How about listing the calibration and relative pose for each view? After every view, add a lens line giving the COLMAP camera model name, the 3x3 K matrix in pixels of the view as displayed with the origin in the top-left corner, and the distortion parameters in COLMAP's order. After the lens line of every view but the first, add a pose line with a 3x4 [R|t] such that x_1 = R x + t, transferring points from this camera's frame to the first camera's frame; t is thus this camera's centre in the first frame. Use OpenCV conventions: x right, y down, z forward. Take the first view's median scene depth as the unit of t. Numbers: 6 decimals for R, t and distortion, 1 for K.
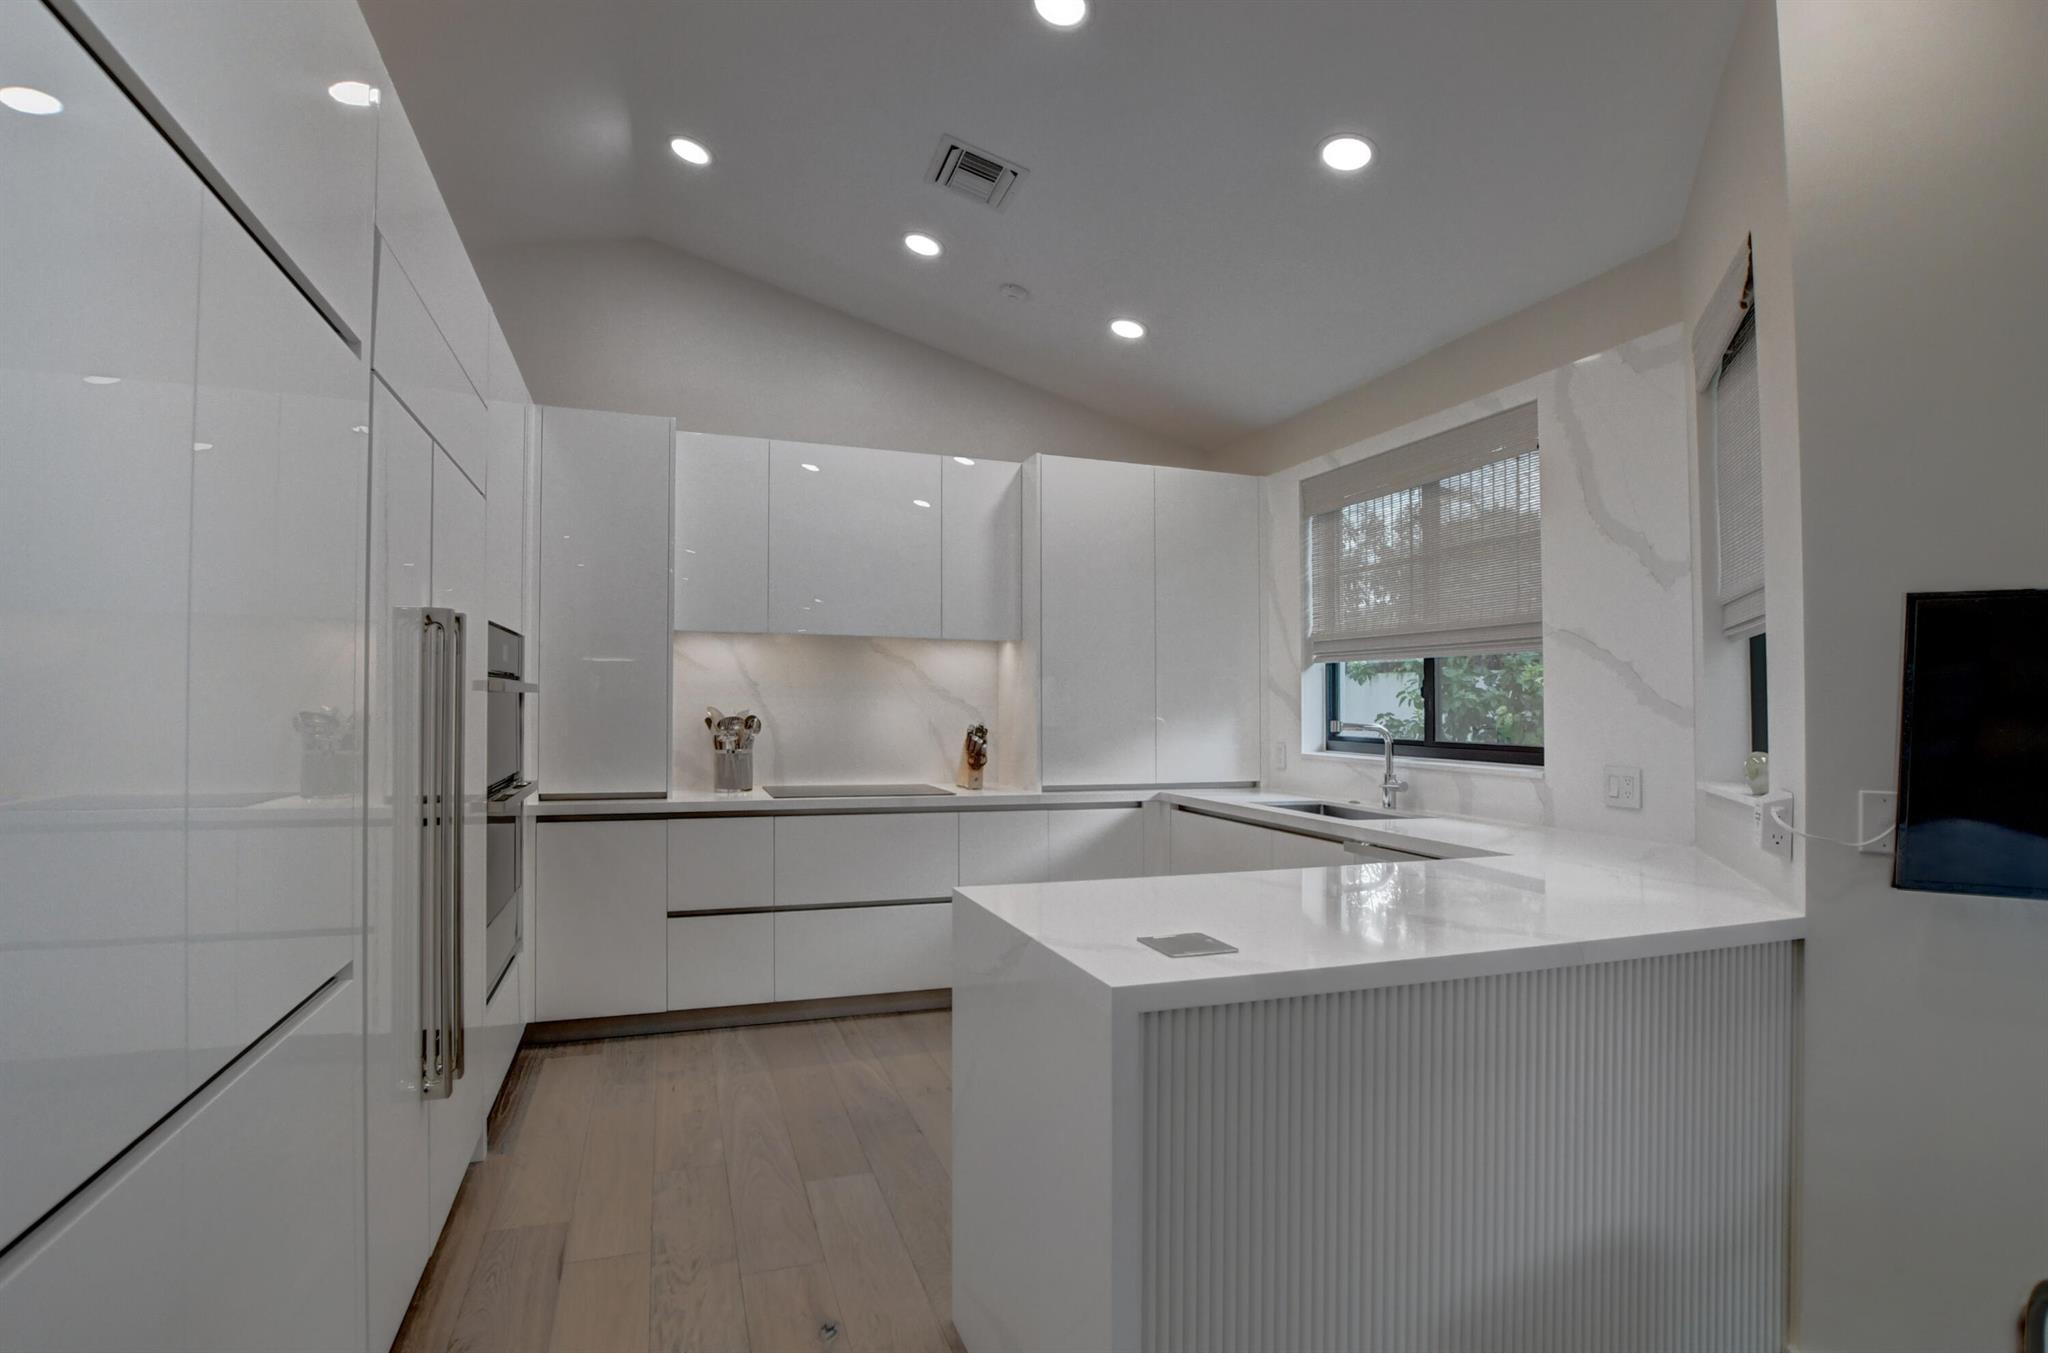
lens RADIAL K [[949.6, 0, 987.0], [0, 949.6, 680.4], [0, 0, 1]] dist [-0.023178, 0.000118]
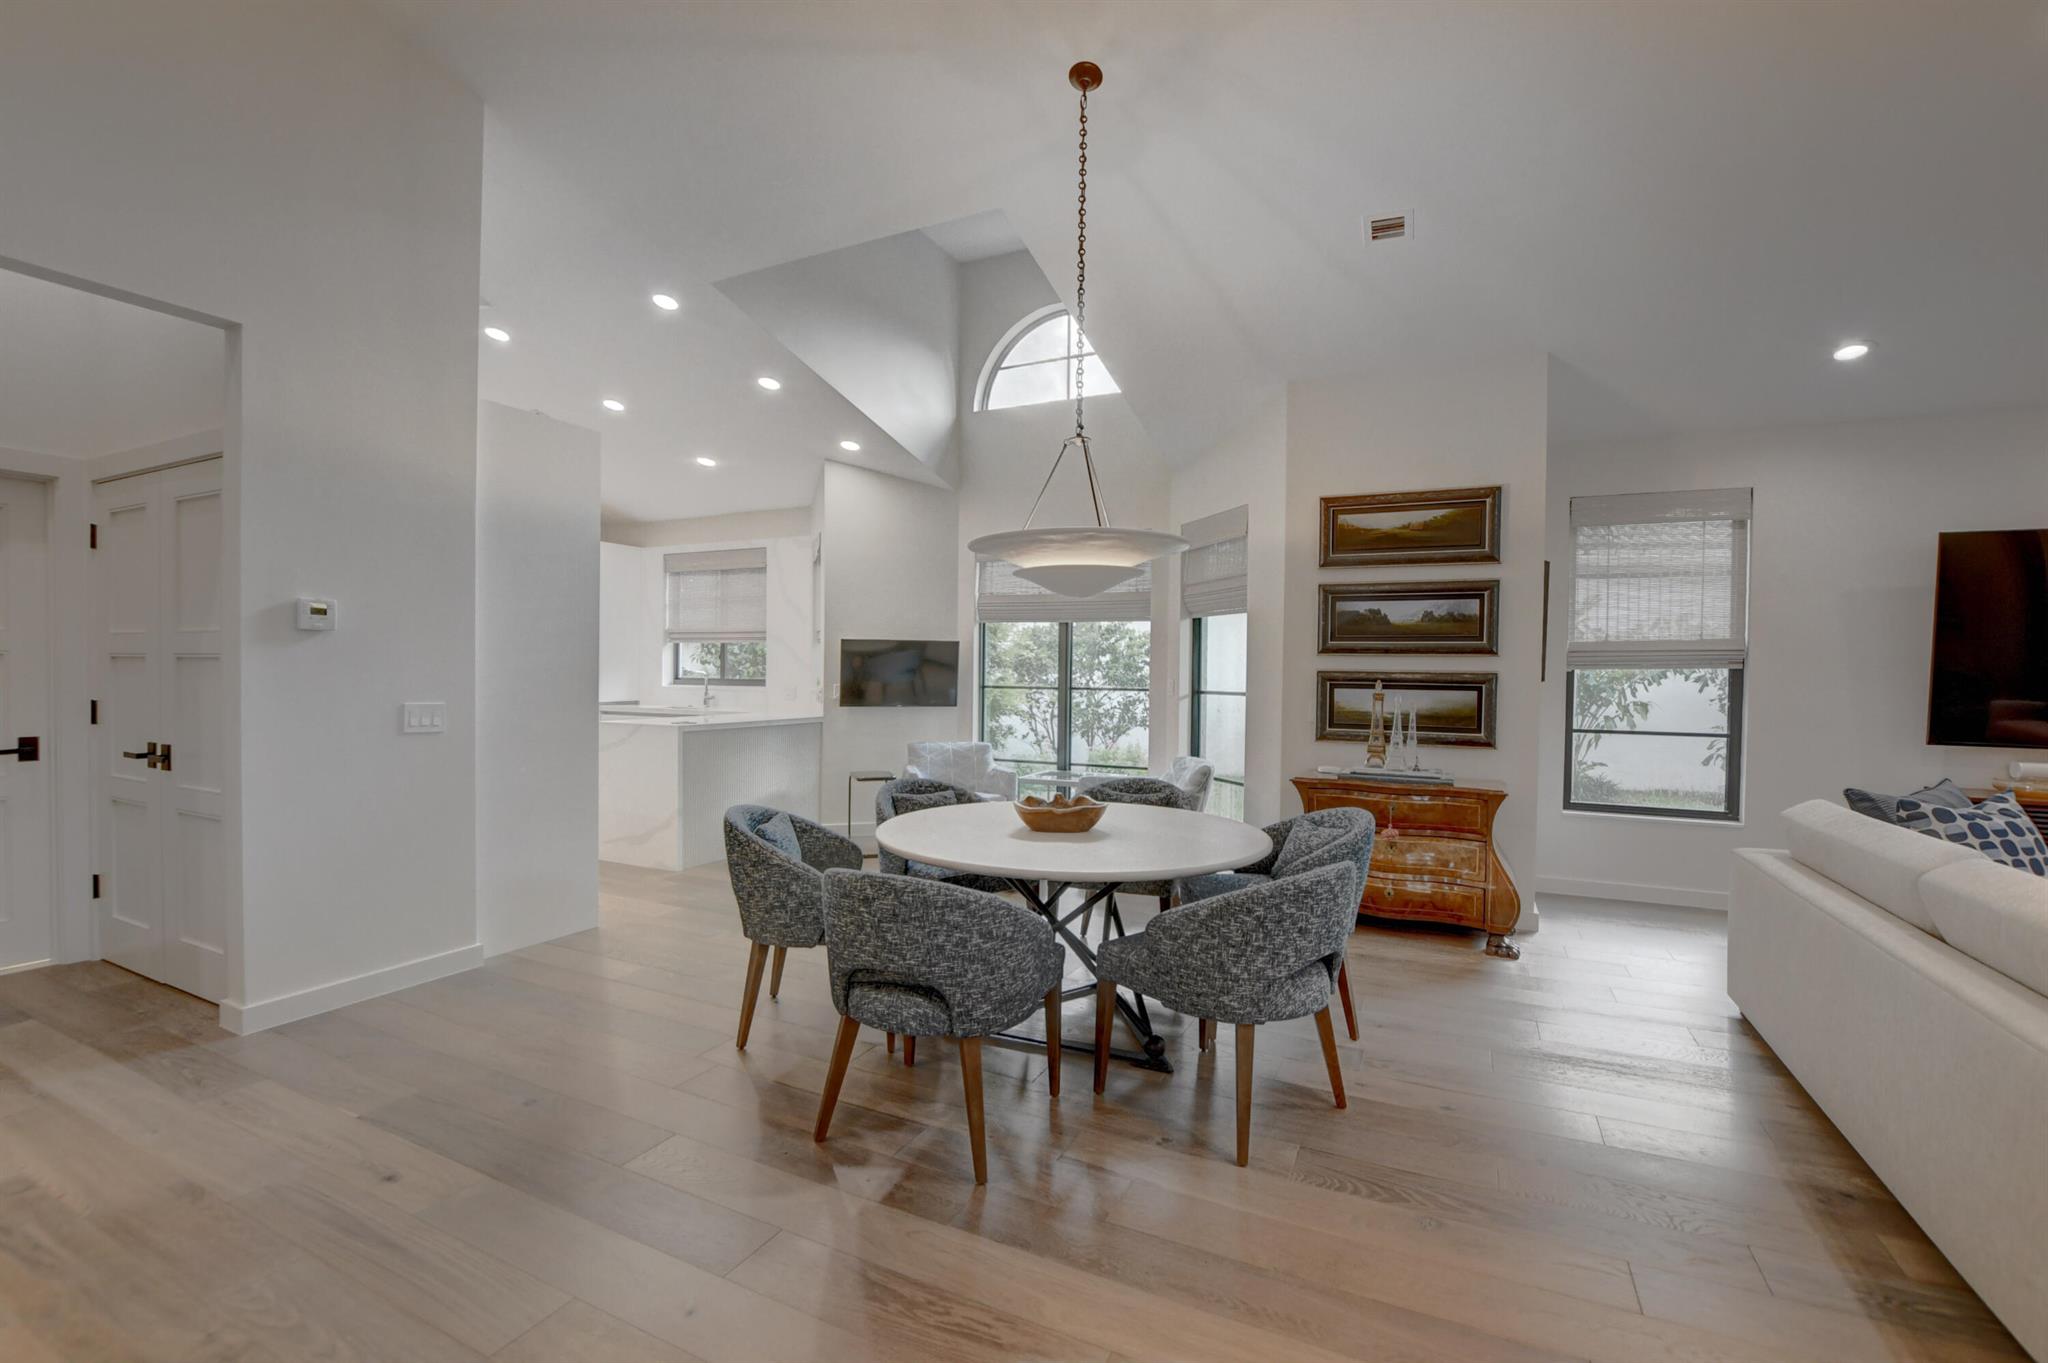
lens RADIAL K [[903.3, 0, 1015.7], [0, 903.3, 686.5], [0, 0, 1]] dist [-0.022684, -0.000198]
pose [[0.699711, -0.012828, 0.714311, -0.577619], [-0.026213, 0.998705, 0.043612, -0.030342], [-0.713945, -0.049241, 0.698468, -1.009246]]
